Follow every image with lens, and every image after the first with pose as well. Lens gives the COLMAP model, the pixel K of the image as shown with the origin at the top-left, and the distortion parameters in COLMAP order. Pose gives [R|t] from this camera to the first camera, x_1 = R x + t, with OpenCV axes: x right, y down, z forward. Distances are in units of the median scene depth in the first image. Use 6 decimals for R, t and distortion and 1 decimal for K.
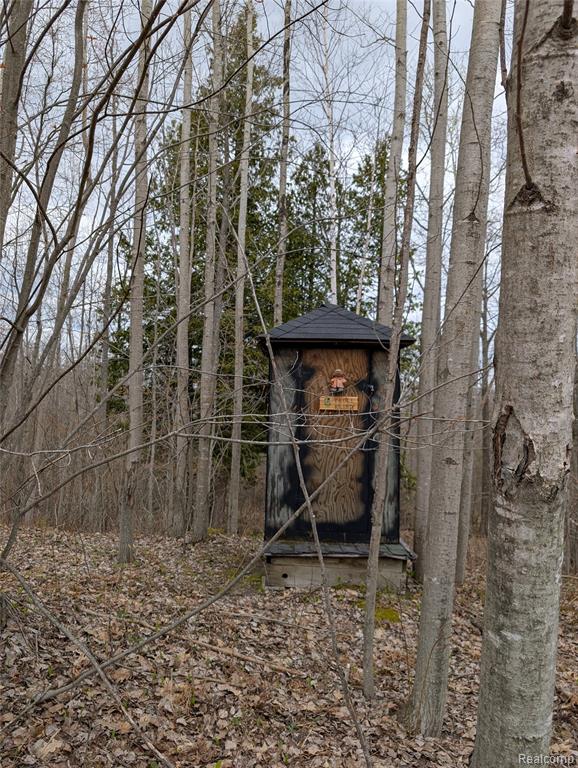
lens RADIAL K [[547.0, 0, 280.2], [0, 547.0, 381.5], [0, 0, 1]] dist [0.029798, -0.027534]
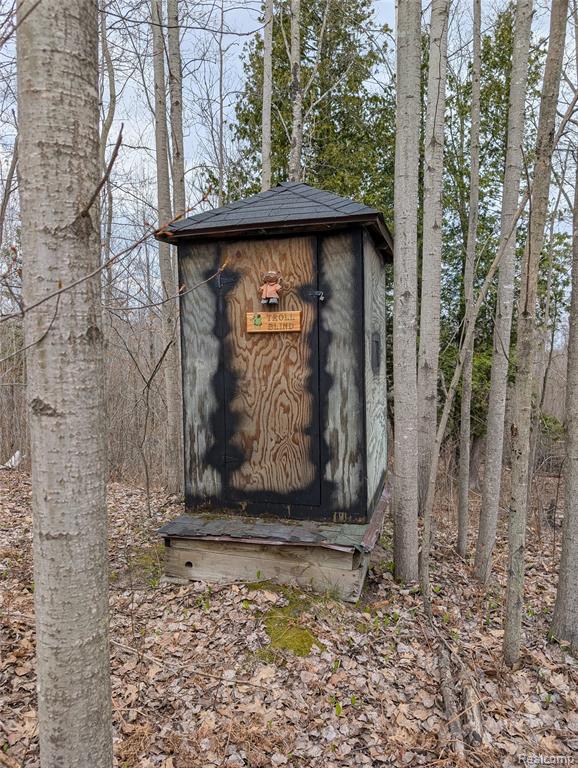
lens RADIAL K [[547.0, 0, 280.2], [0, 547.0, 381.5], [0, 0, 1]] dist [0.029798, -0.027534]
pose [[0.966154, -0.028109, -0.256432, 0.289732], [0.054469, 0.993863, 0.096281, 0.049558], [0.252151, -0.106990, 0.961755, 0.337428]]
